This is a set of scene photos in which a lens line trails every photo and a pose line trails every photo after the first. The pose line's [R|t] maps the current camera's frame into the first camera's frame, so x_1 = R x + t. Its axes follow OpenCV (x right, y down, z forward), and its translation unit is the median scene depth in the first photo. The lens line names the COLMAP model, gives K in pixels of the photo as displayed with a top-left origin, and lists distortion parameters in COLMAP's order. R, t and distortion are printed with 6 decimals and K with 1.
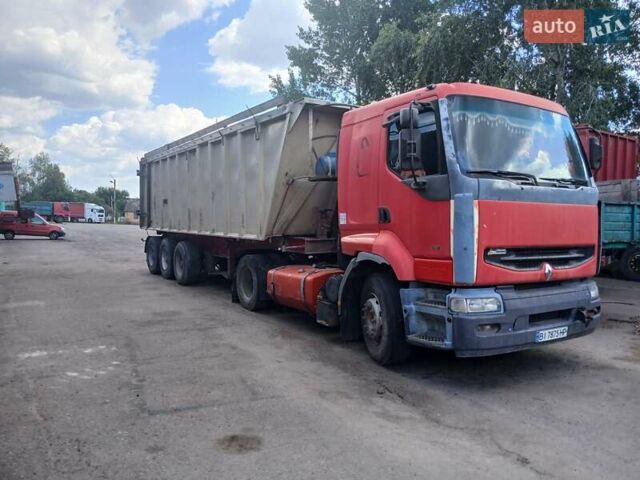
lens RADIAL K [[512.3, 0, 319.7], [0, 512.3, 240.6], [0, 0, 1]] dist [0.000636, -0.004113]
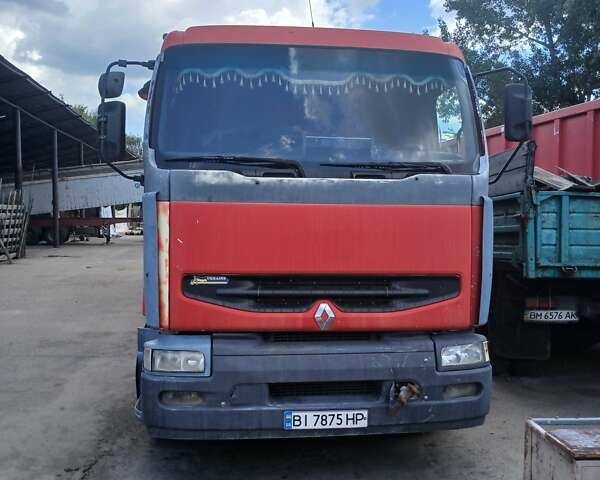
lens RADIAL K [[619.0, 0, 300.0], [0, 619.0, 239.6], [0, 0, 1]] dist [0.083603, 0.000000]
pose [[0.900953, 0.016190, -0.433615, 0.760056], [-0.018698, 0.999824, -0.001520, -0.030081], [0.433514, 0.009477, 0.901097, 0.323638]]
